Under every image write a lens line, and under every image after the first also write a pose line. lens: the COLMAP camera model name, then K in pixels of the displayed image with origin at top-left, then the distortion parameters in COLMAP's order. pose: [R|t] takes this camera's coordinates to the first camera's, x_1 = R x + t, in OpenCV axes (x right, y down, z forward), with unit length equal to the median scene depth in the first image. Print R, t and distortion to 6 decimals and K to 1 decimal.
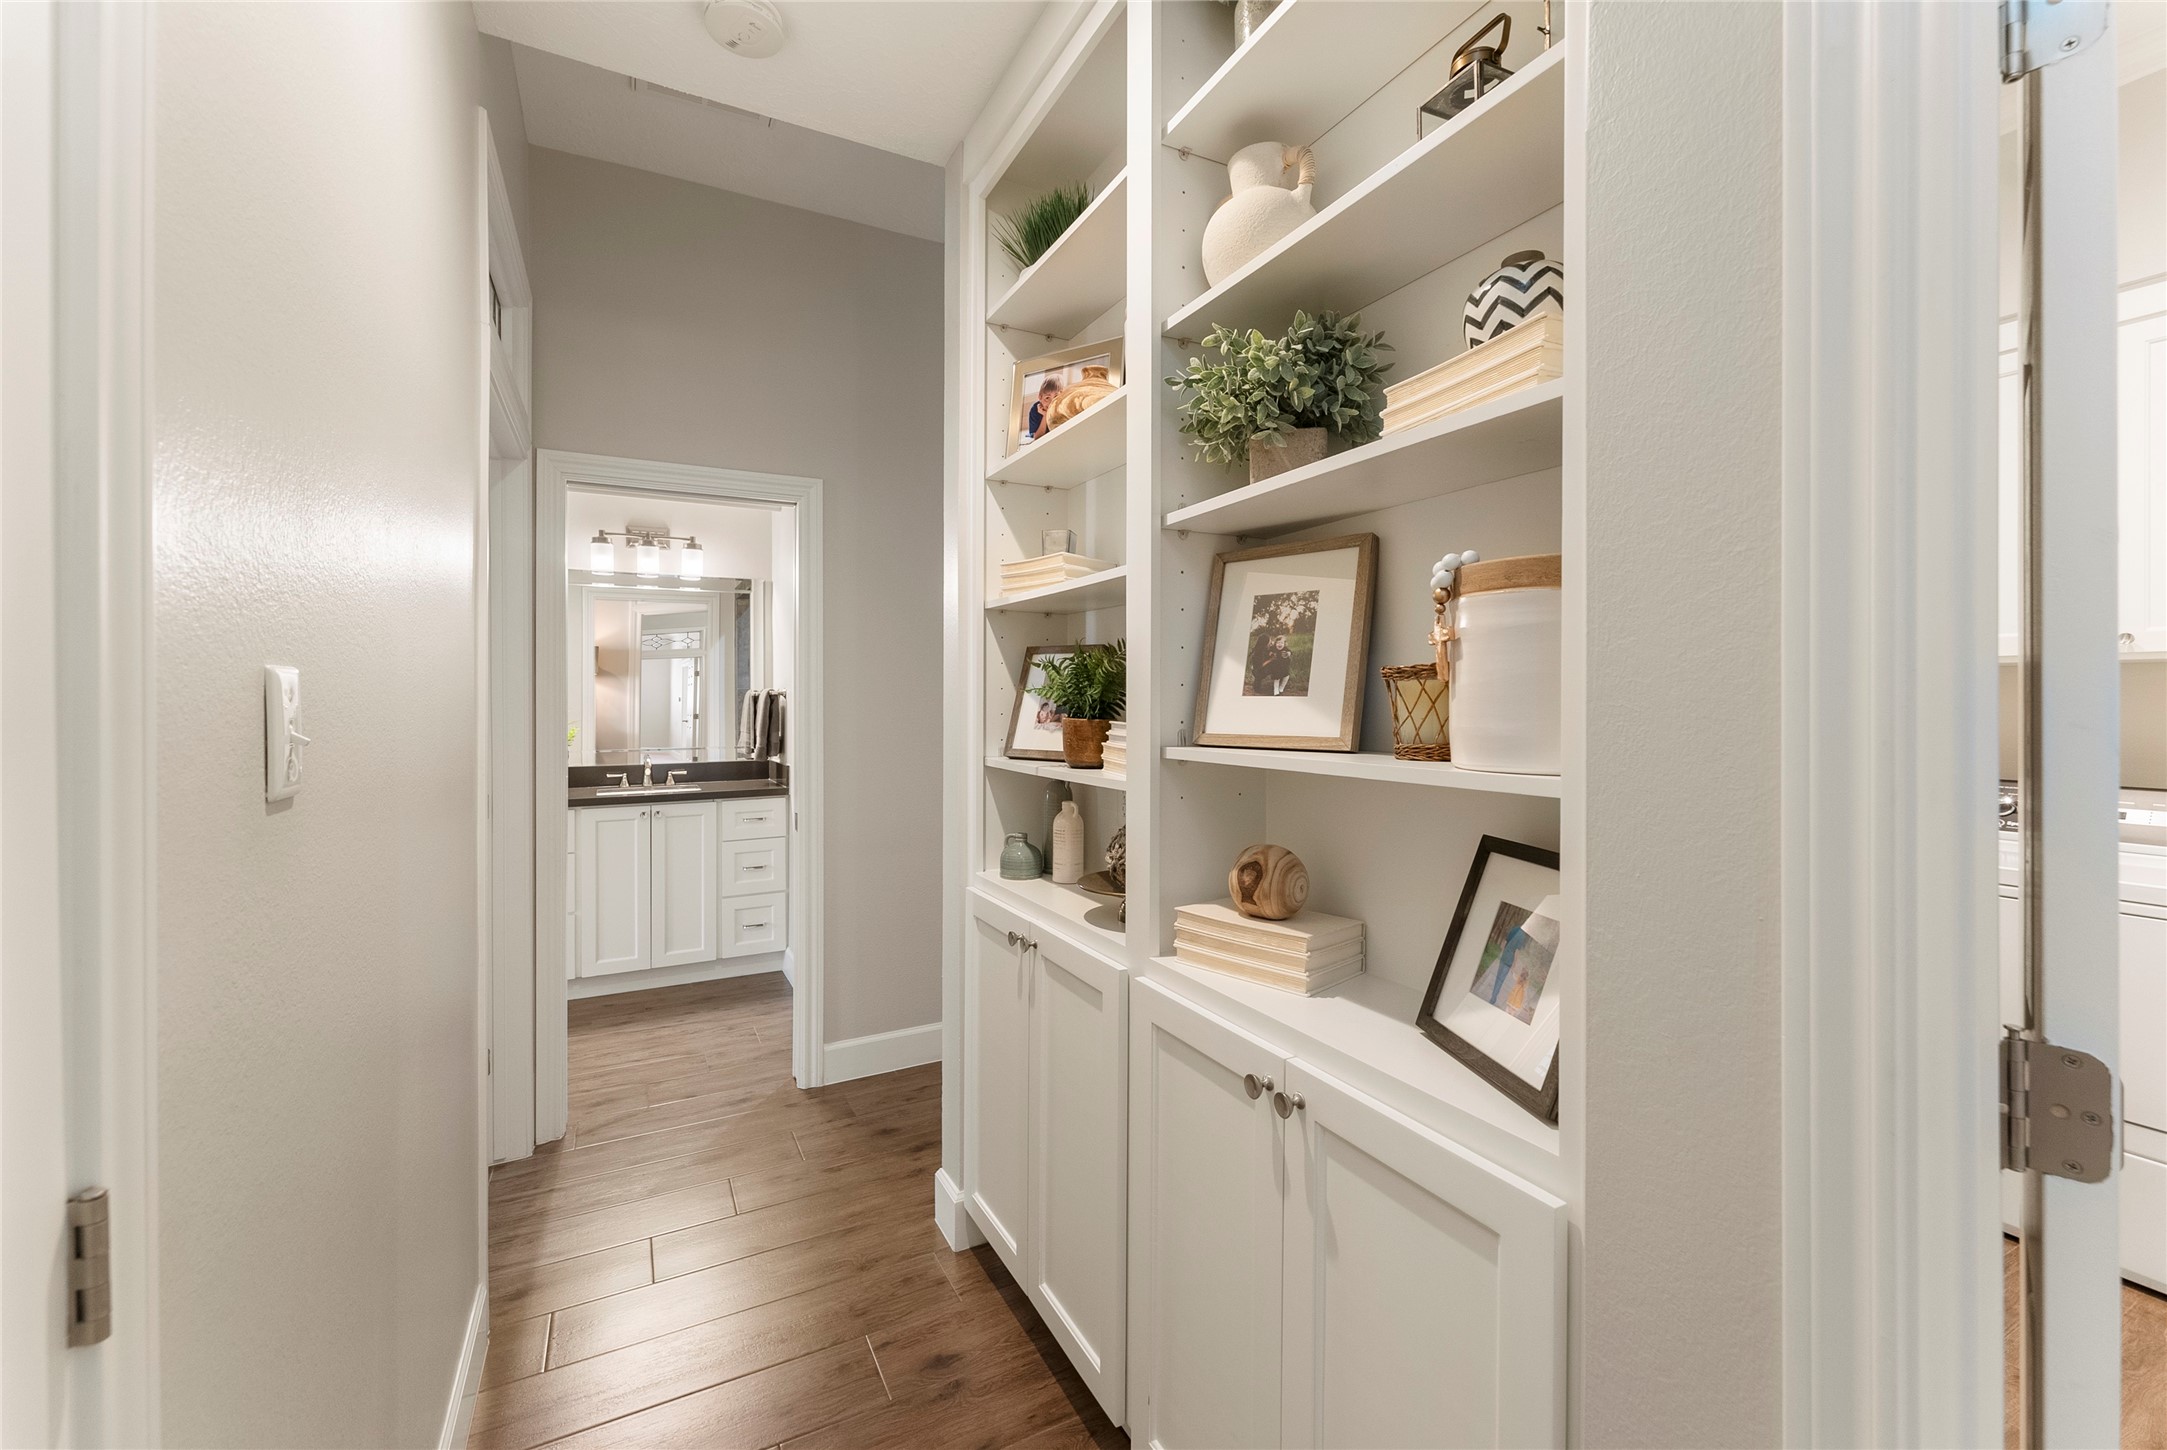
lens RADIAL K [[887.8, 0, 1084.9], [0, 887.8, 709.5], [0, 0, 1]] dist [0.002195, -0.000105]
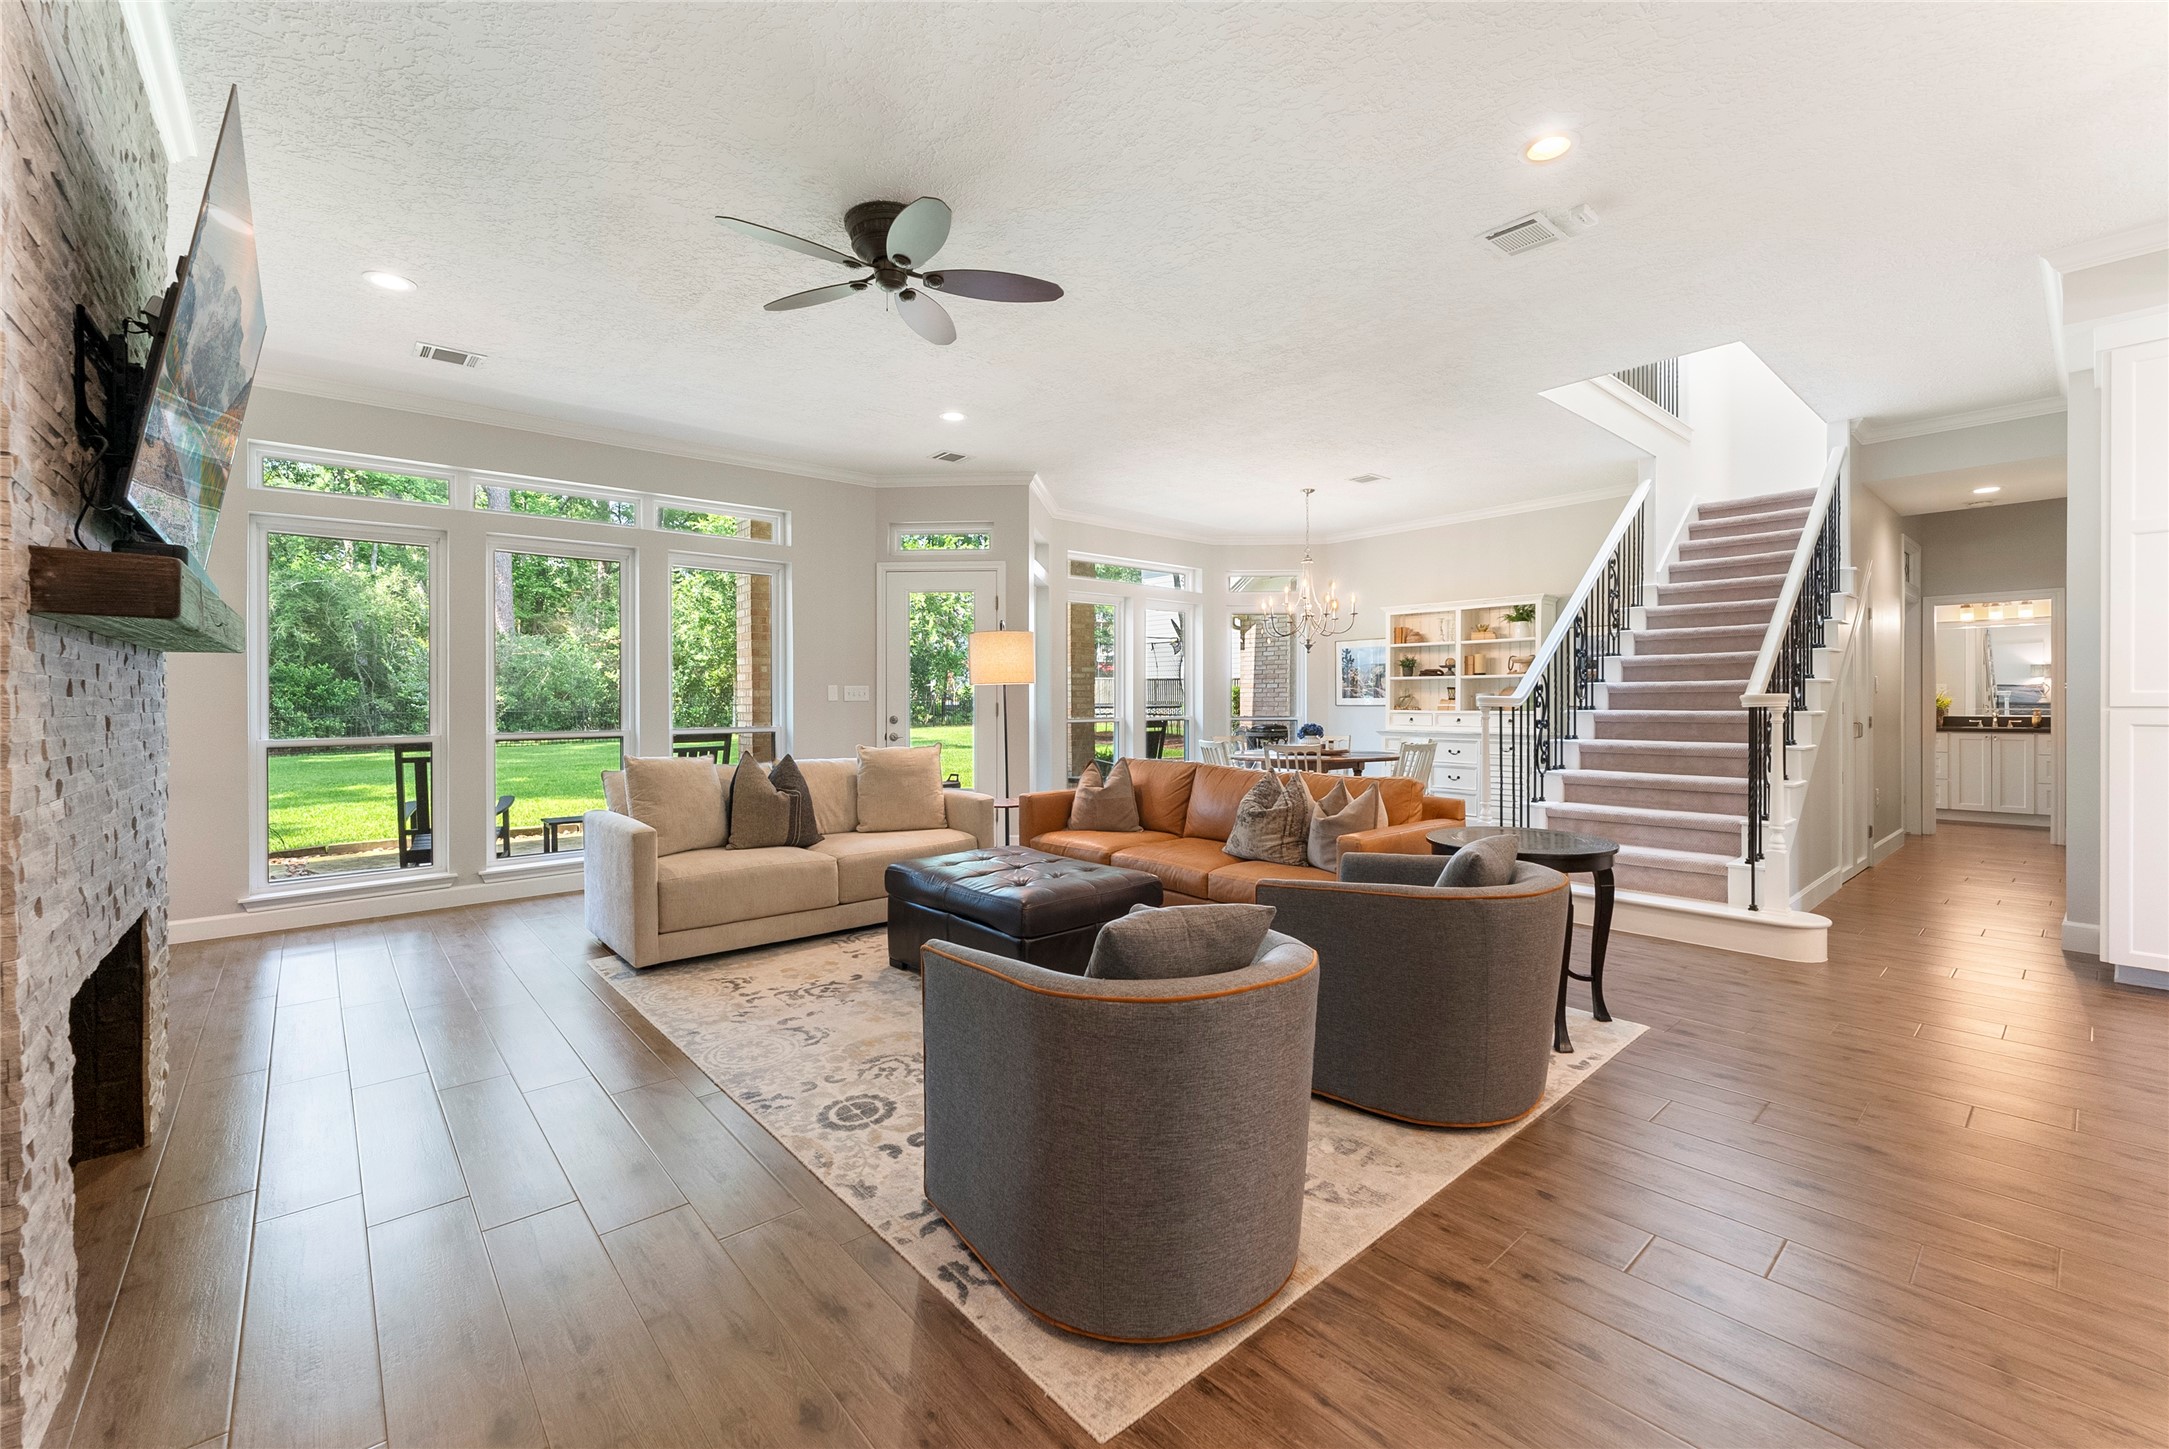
lens RADIAL K [[888.2, 0, 1081.2], [0, 888.2, 702.5], [0, 0, 1]] dist [0.000614, 0.000224]
pose [[0.228748, 0.003447, -0.973480, 1.108067], [-0.000921, 0.999994, 0.003325, 0.030303], [0.973485, 0.000136, 0.228750, -1.640106]]
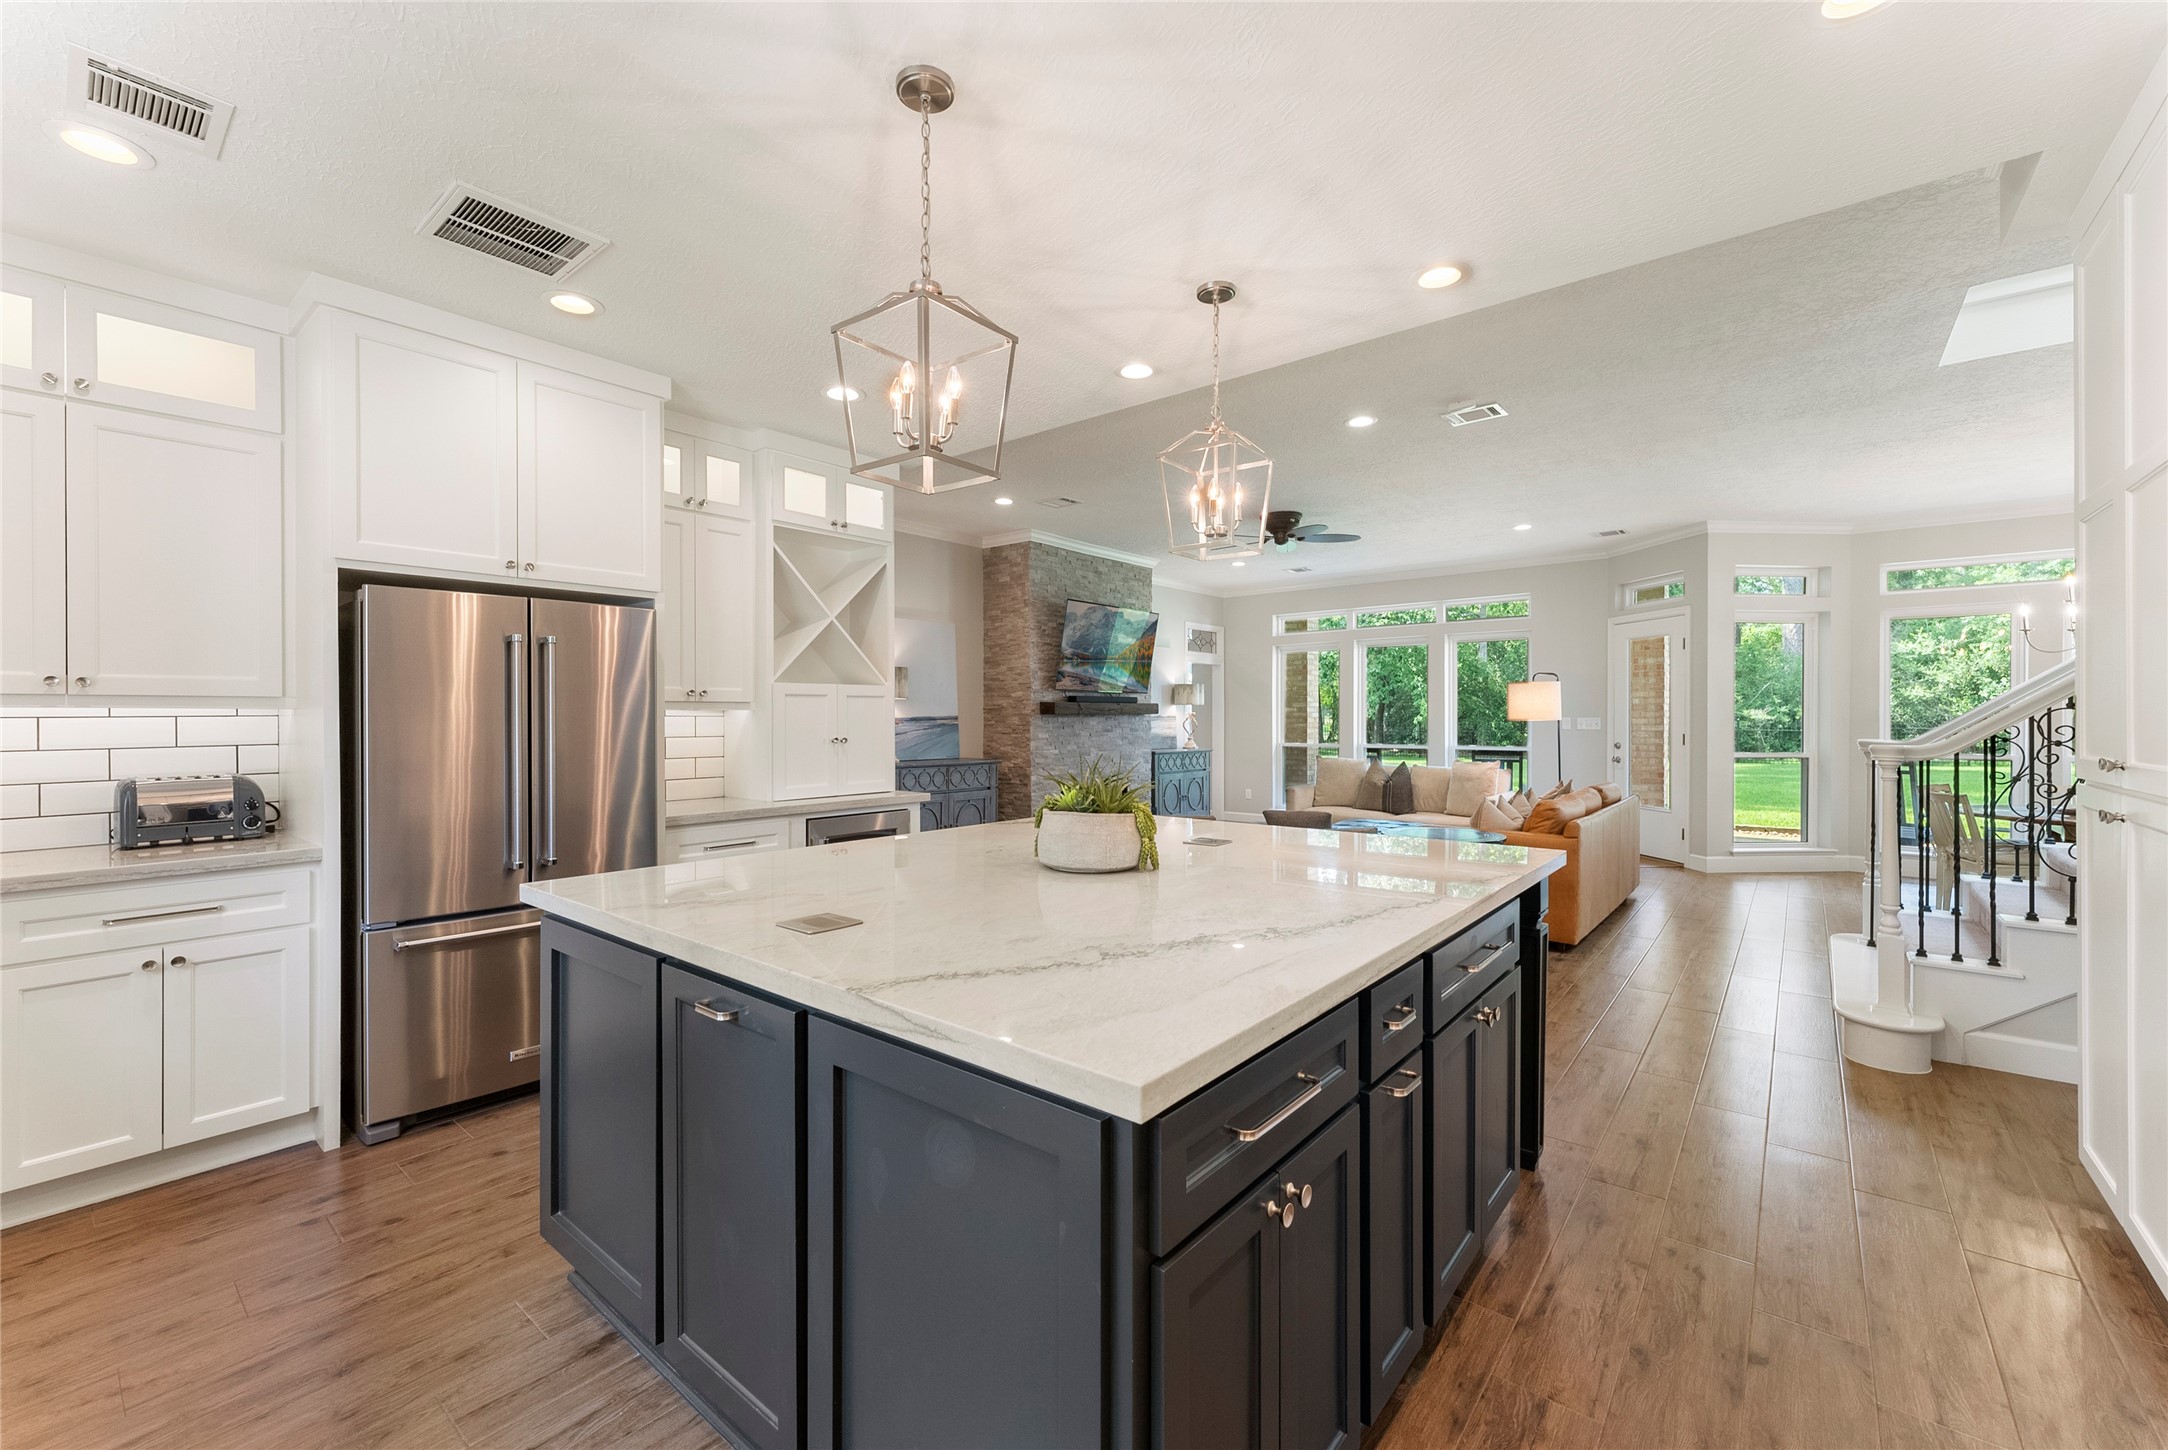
lens RADIAL K [[878.0, 0, 1083.5], [0, 878.0, 720.3], [0, 0, 1]] dist [-0.000499, -0.000037]
pose [[-0.920501, 0.002388, -0.390732, 1.339920], [-0.000500, 0.999973, 0.007287, -0.007148], [0.390739, 0.006903, -0.920475, -0.072107]]
